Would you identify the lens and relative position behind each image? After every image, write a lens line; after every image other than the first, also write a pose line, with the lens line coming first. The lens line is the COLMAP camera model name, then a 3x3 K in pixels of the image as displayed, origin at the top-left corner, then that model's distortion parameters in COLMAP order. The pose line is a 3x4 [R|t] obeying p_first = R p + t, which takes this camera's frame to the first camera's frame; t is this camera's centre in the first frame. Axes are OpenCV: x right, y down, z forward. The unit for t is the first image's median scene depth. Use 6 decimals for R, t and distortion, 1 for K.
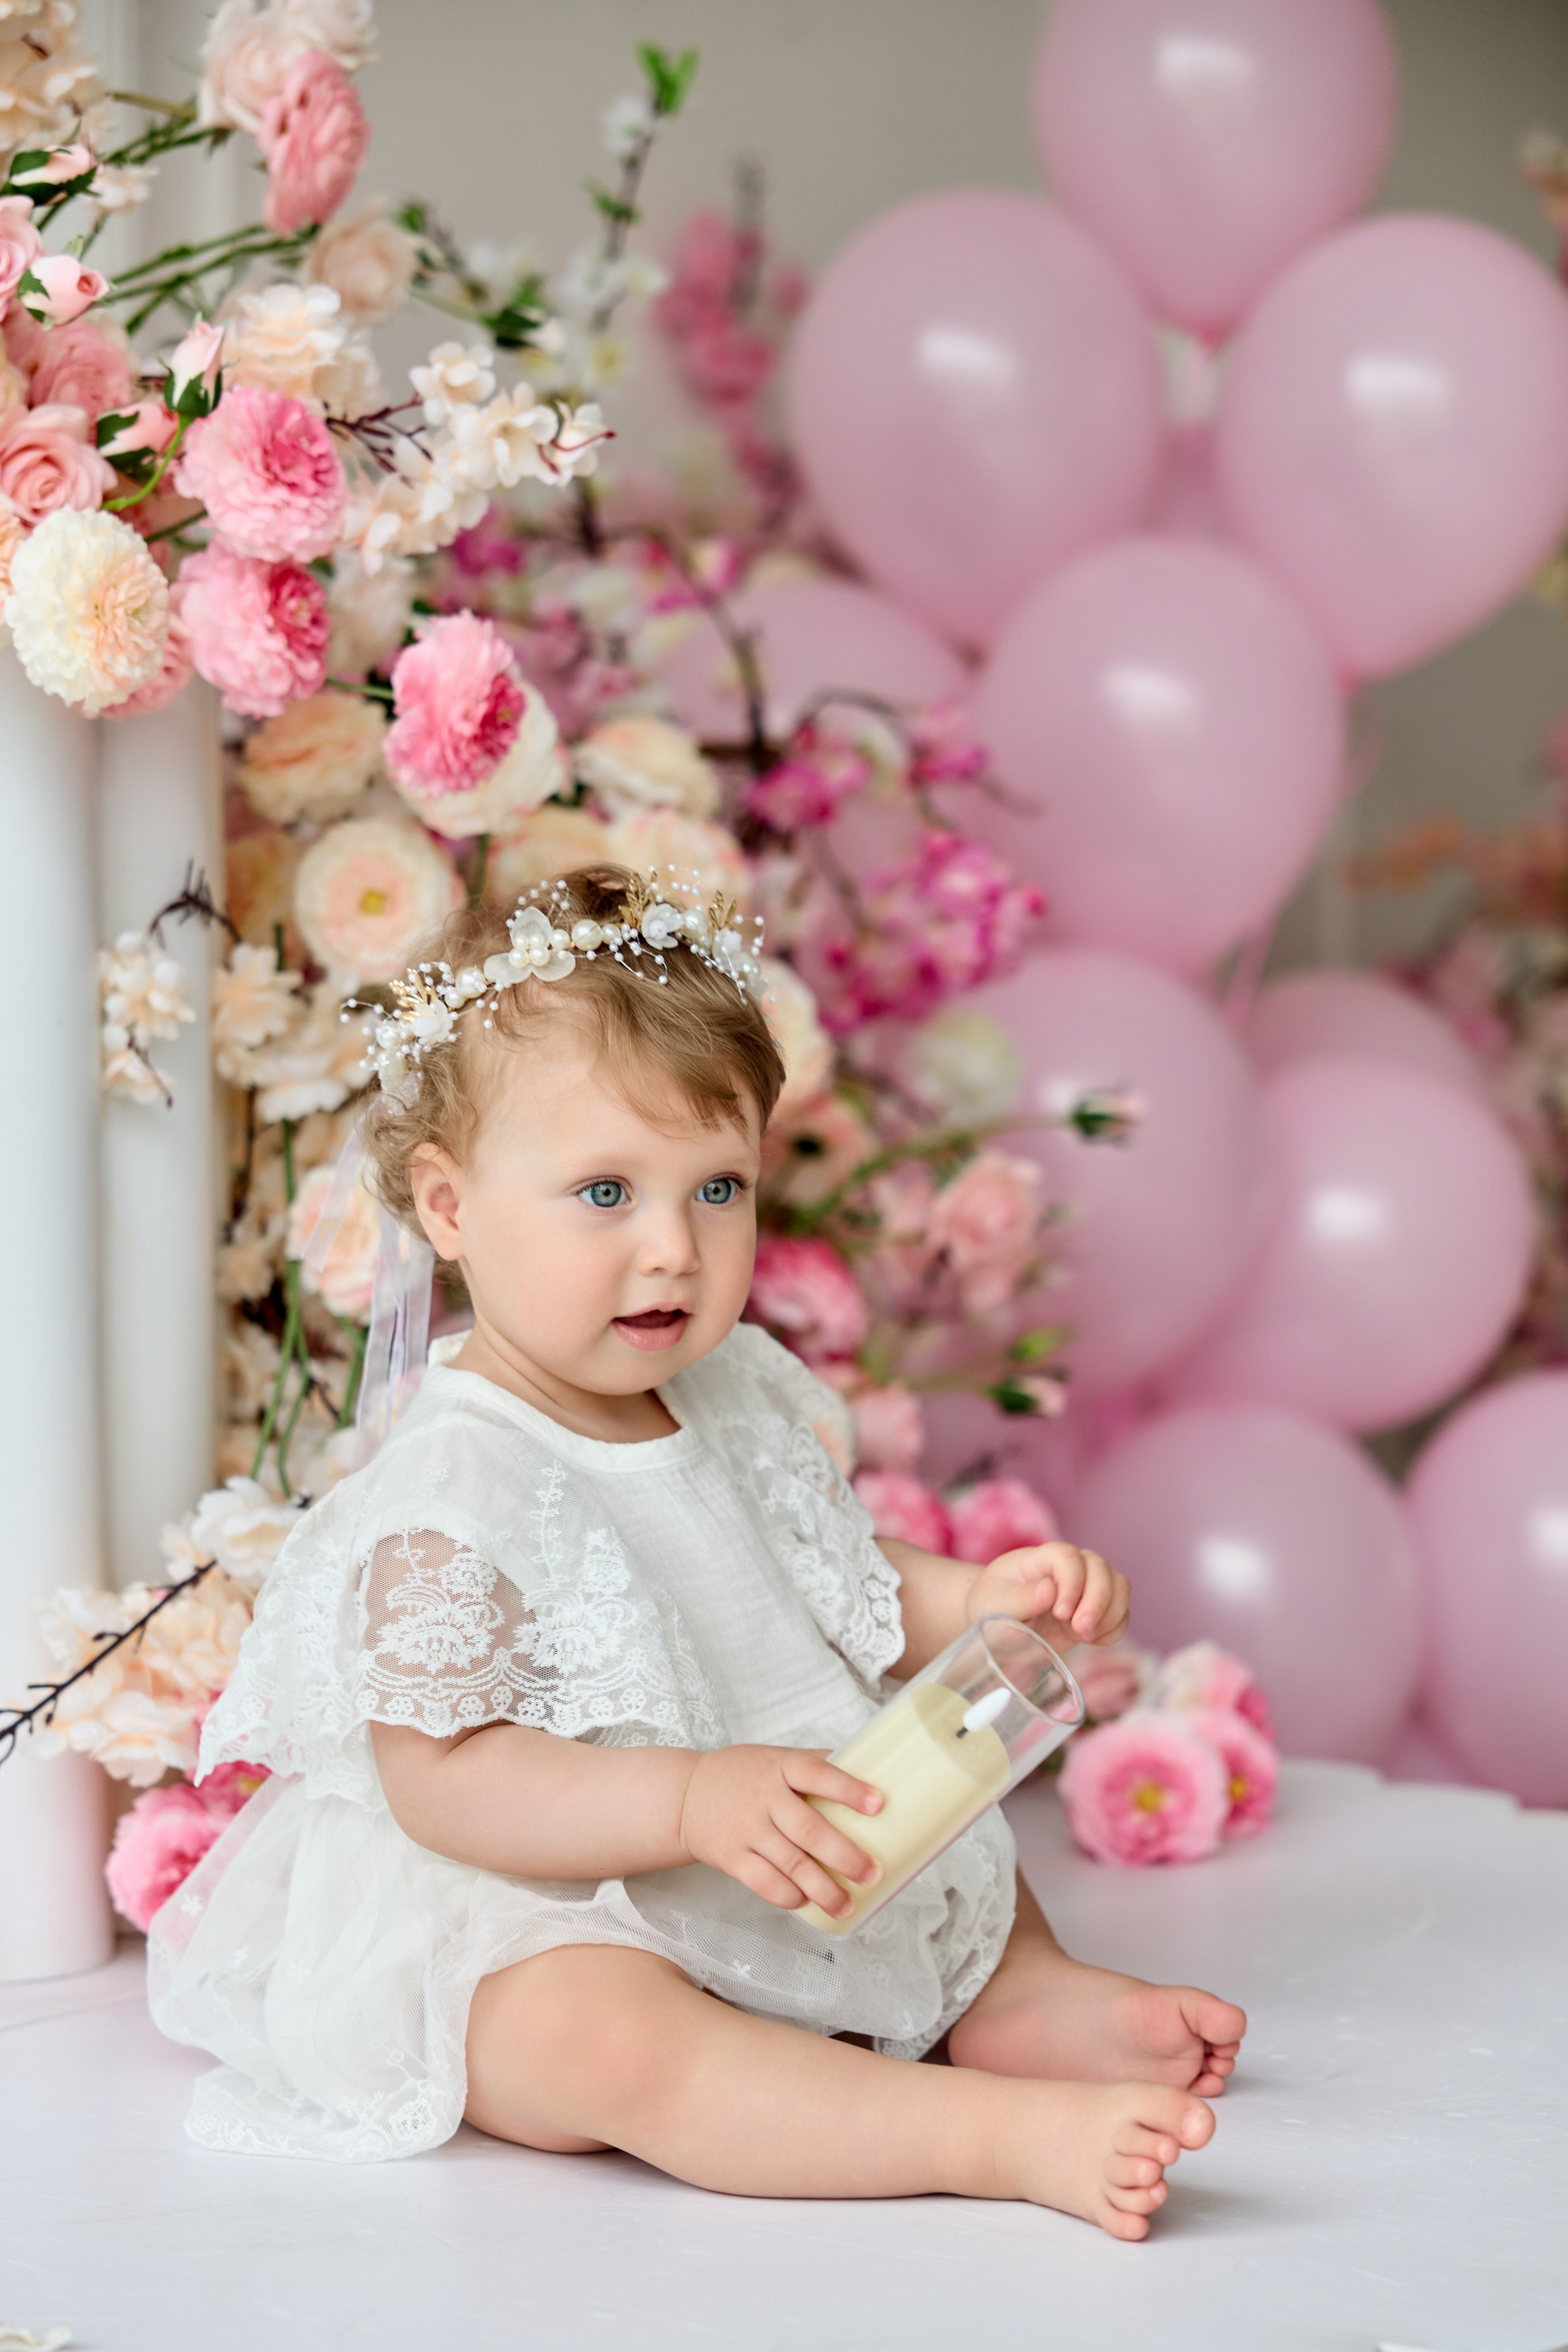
lens RADIAL K [[4605.0, 0, 784.0], [0, 4605.0, 1176.0], [0, 0, 1]] dist [0.021916, -0.248690]
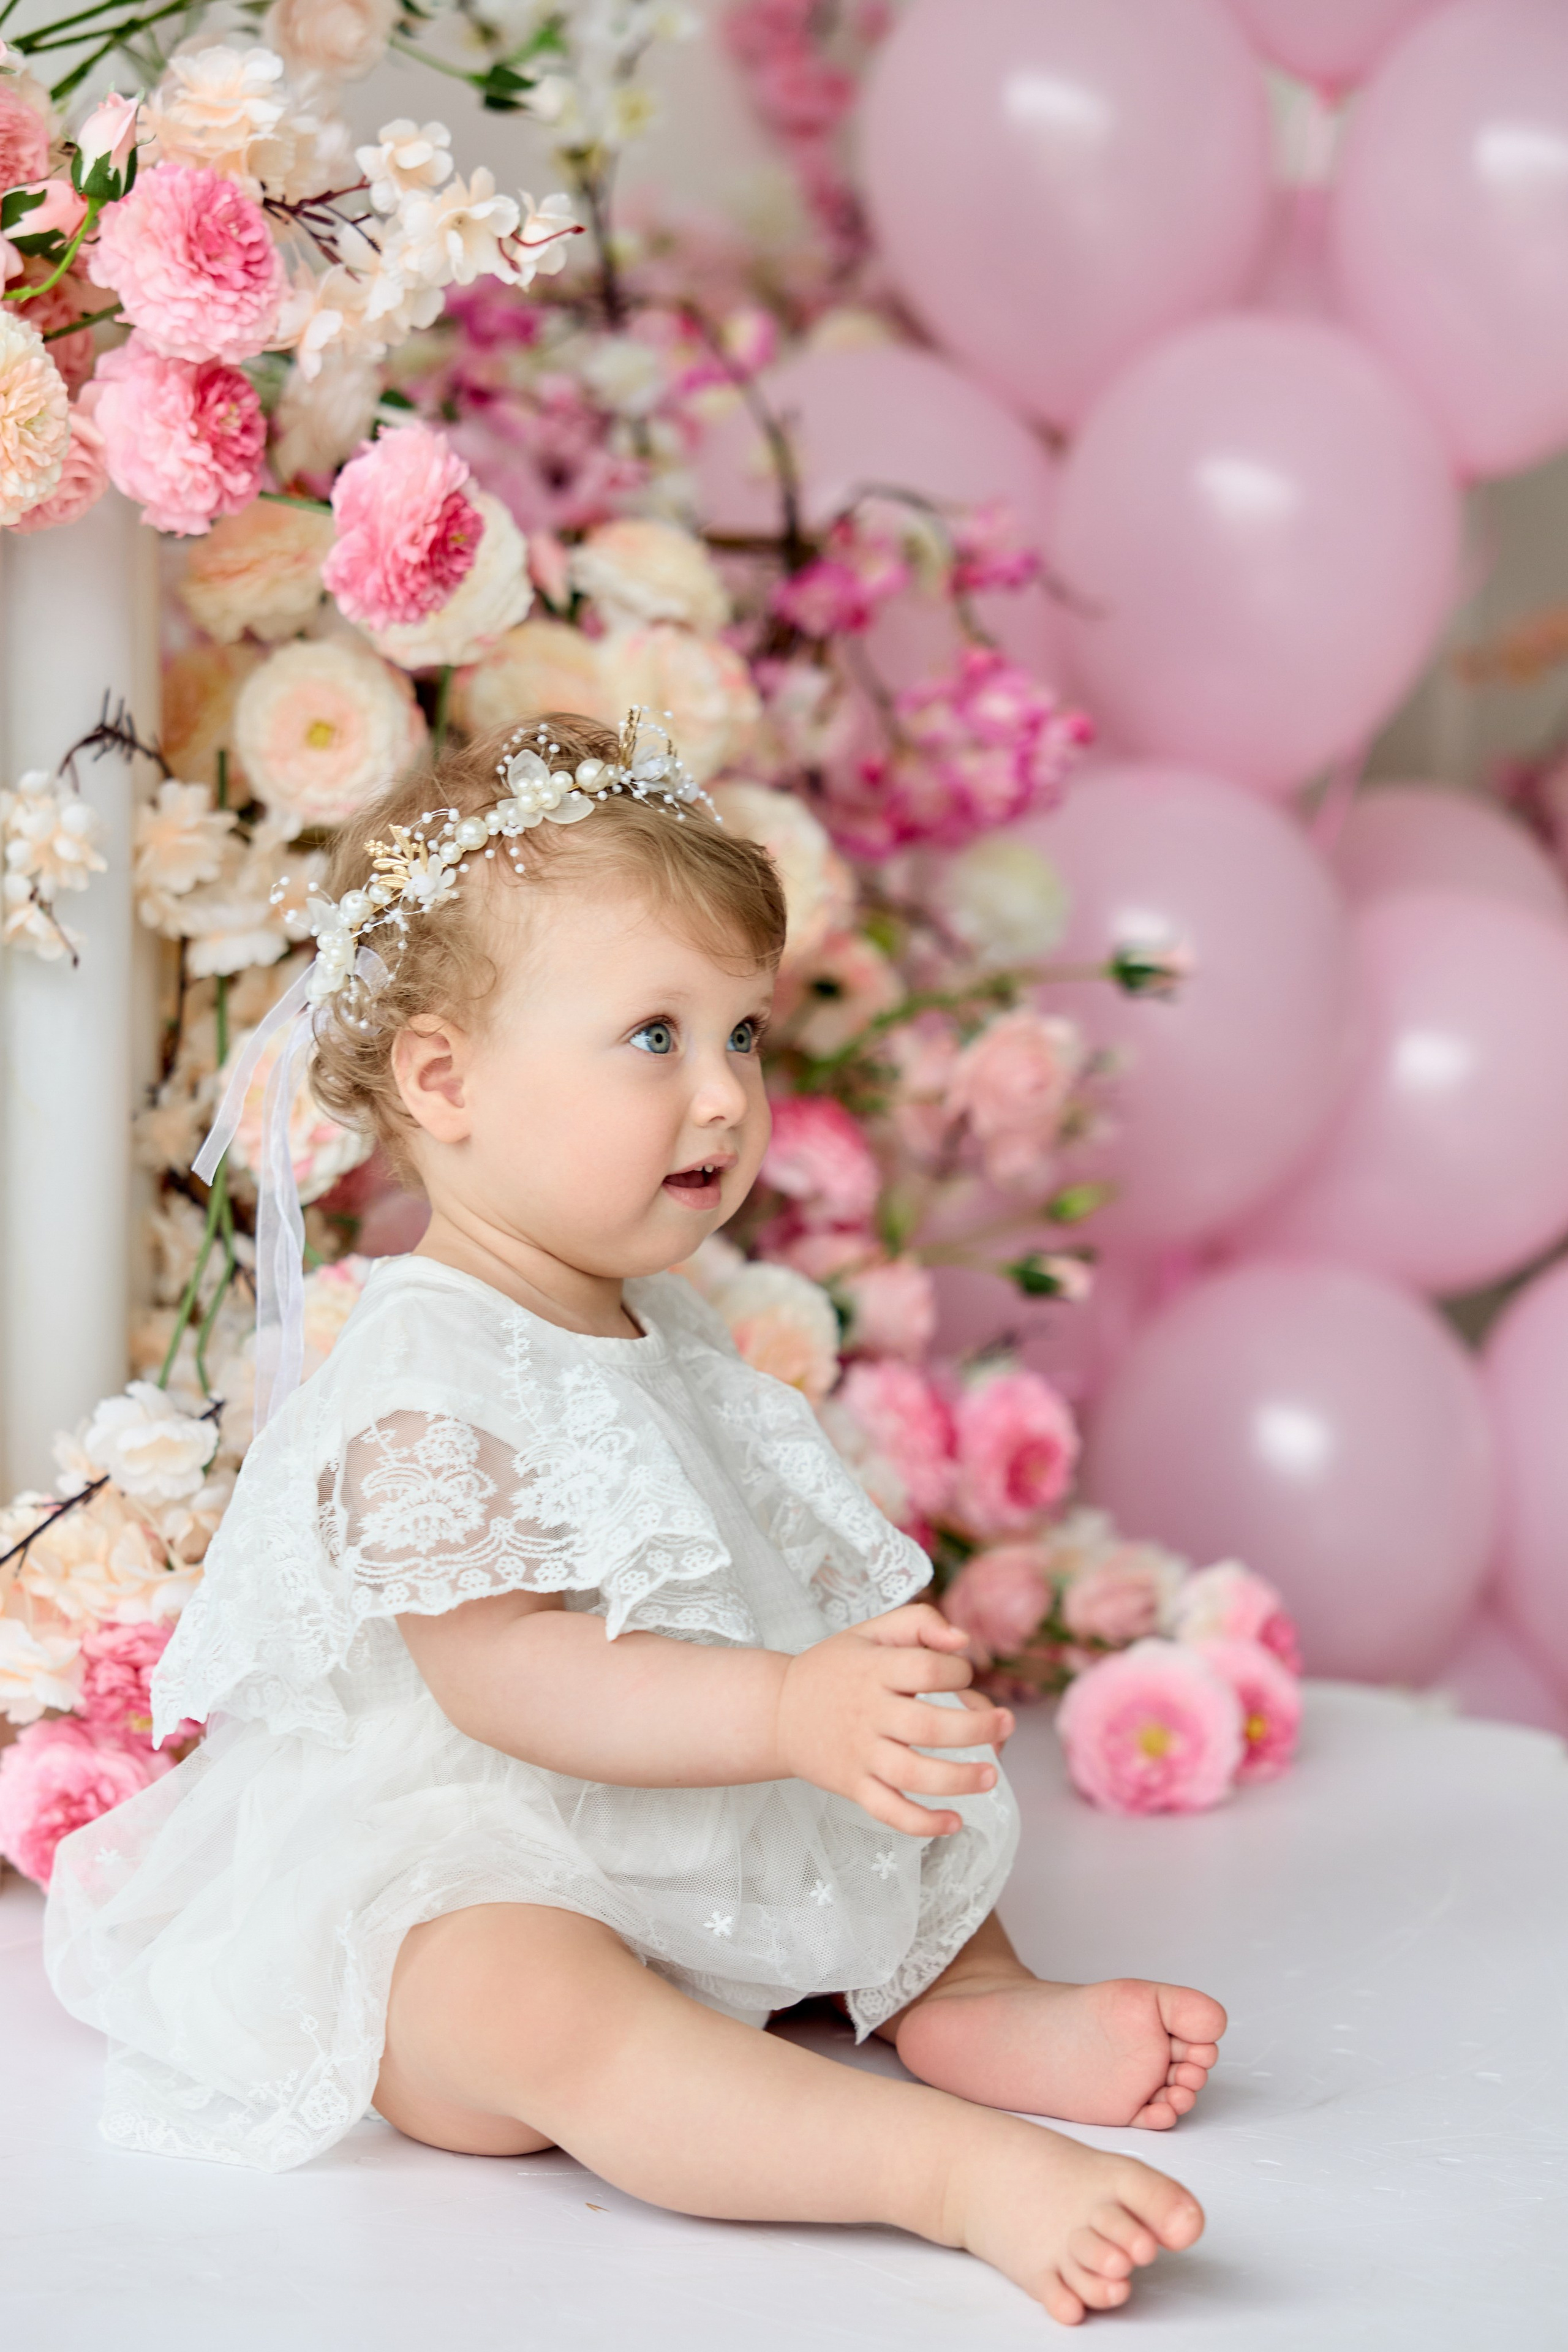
lens RADIAL K [[4765.8, 0, 784.0], [0, 4765.8, 1176.0], [0, 0, 1]] dist [0.019407, -0.141952]
pose [[0.999186, 0.031633, -0.025025, 0.029672], [-0.030133, 0.997850, 0.058198, -0.032869], [0.026812, -0.057397, 0.997991, 0.073256]]
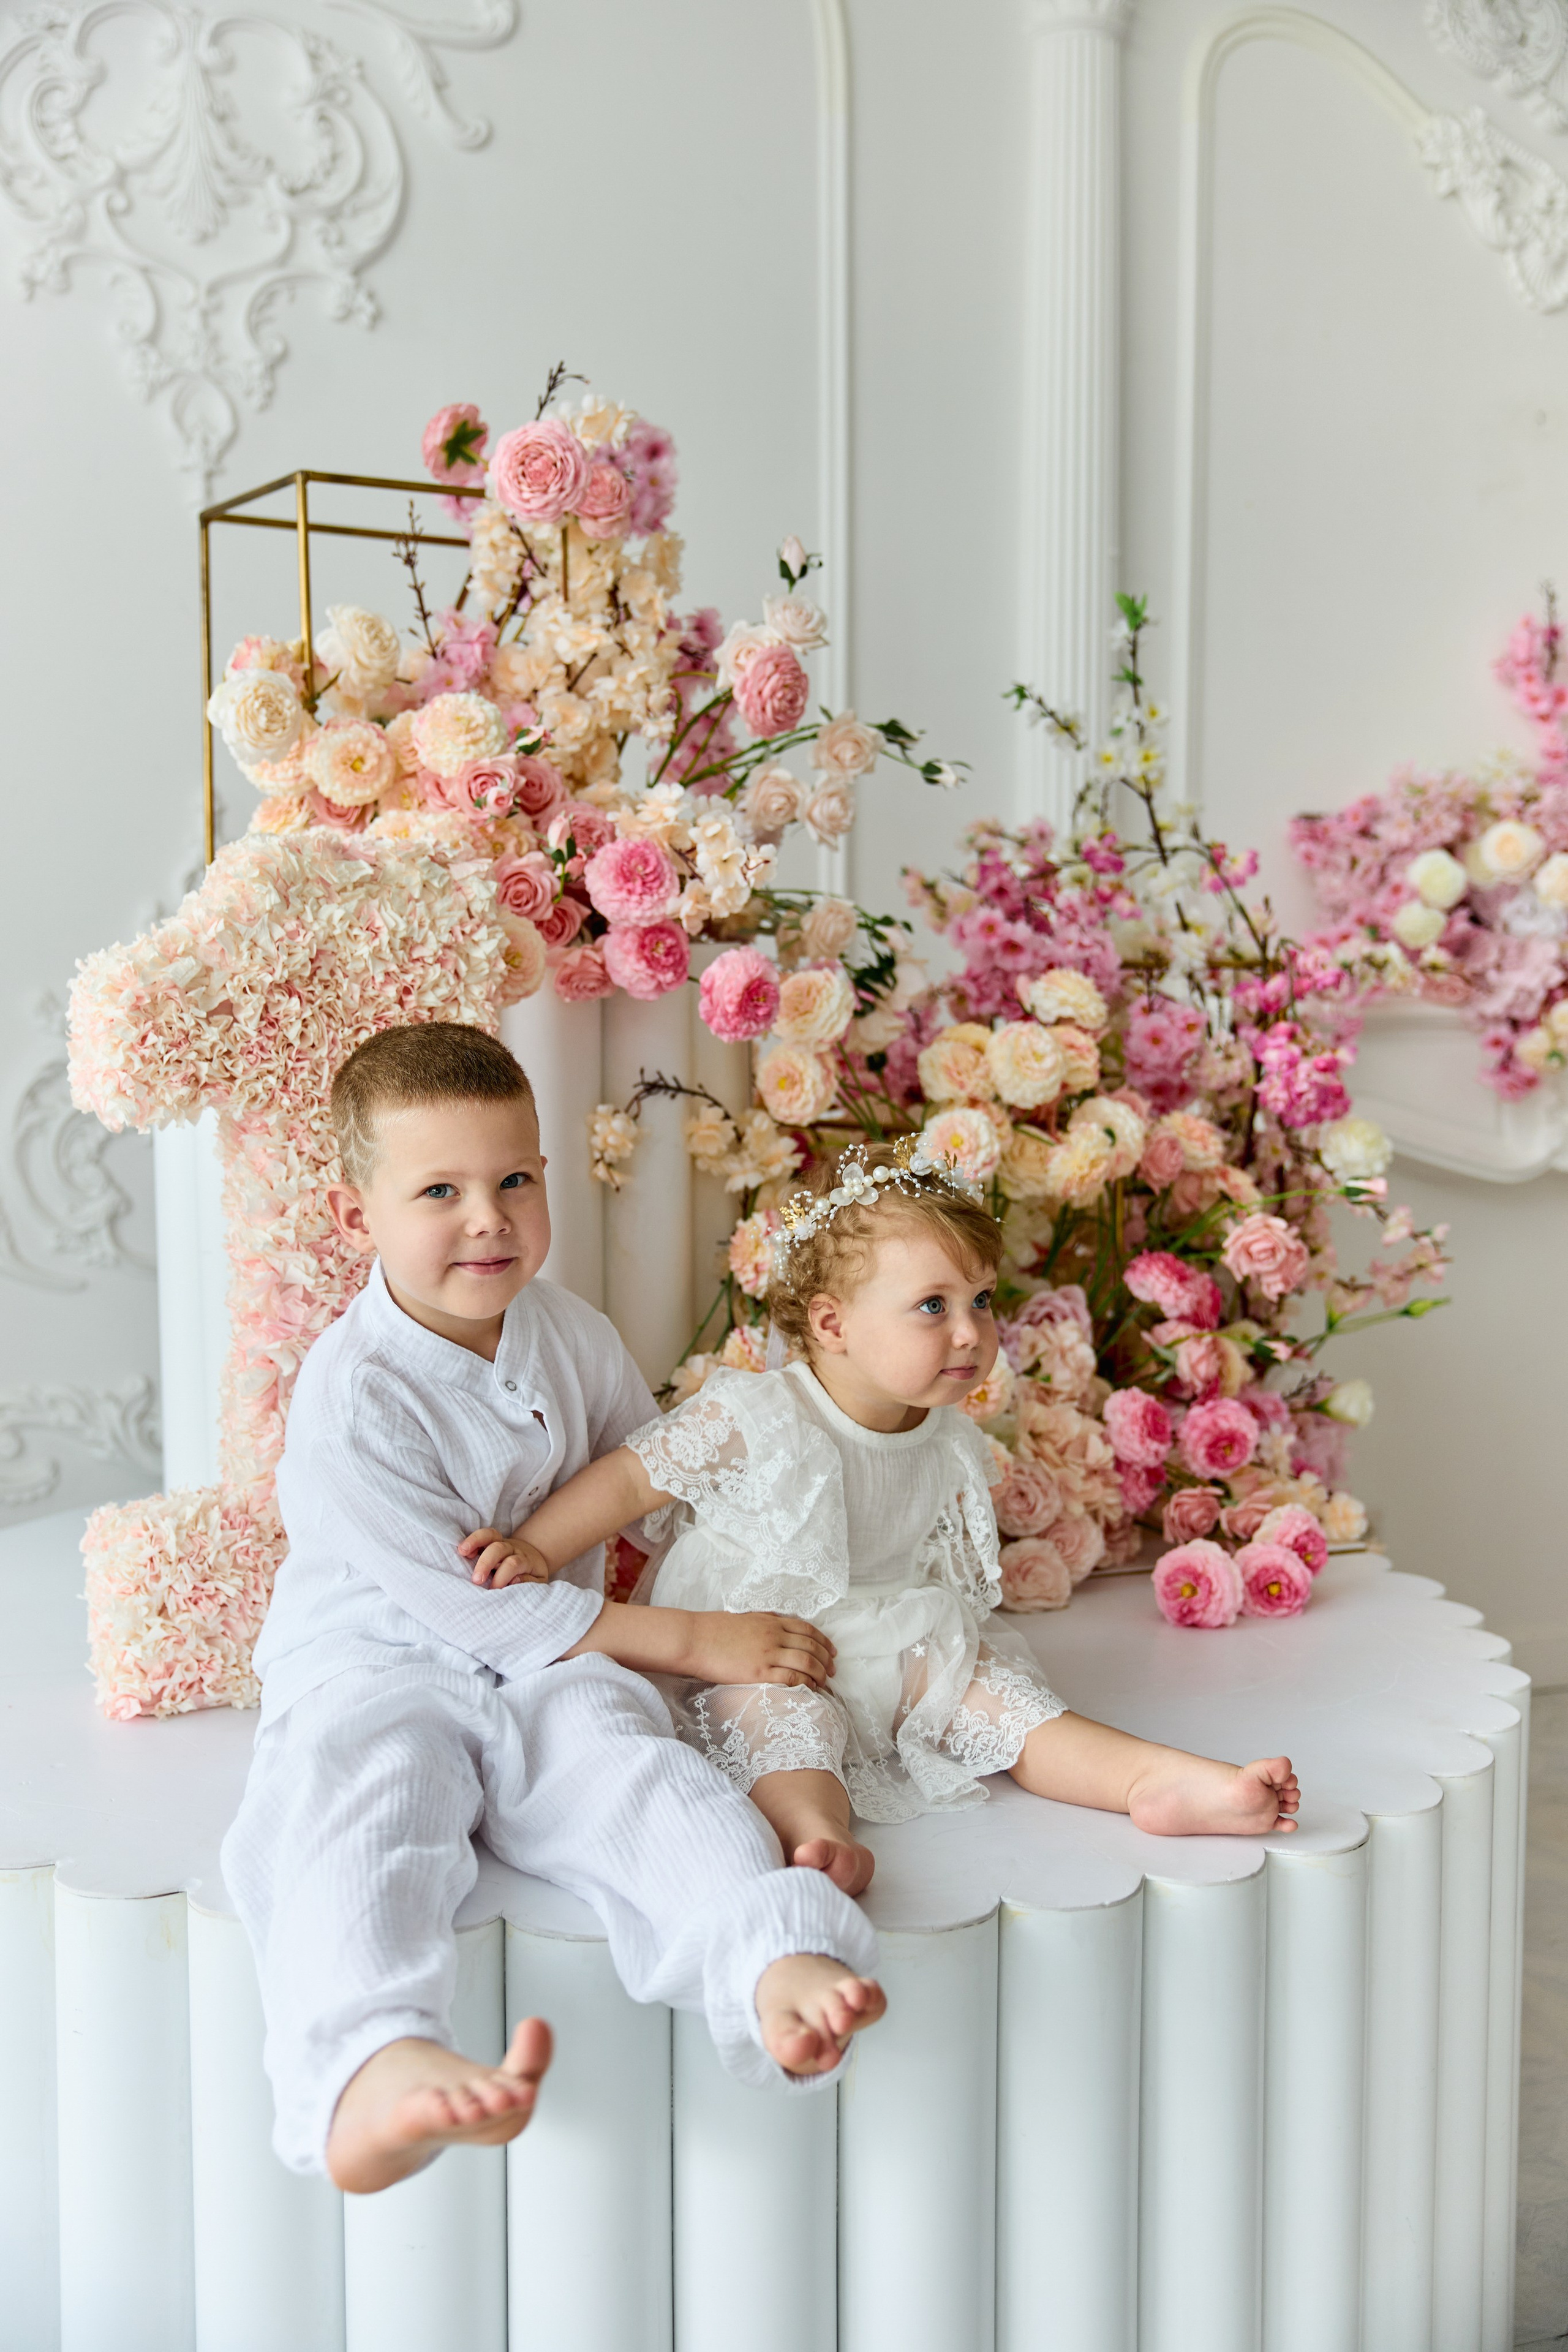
lens RADIAL K [[2451.1, 0, 784.0], [0, 2451.1, 1176.0], [0, 0, 1]] dist [-0.003591, -0.000444]
pose [[0.845079, 0.053040, -0.532004, 0.506552], [-0.028577, 0.998126, 0.054118, -0.082769], [0.533877, -0.030531, 0.845011, 0.128015]]
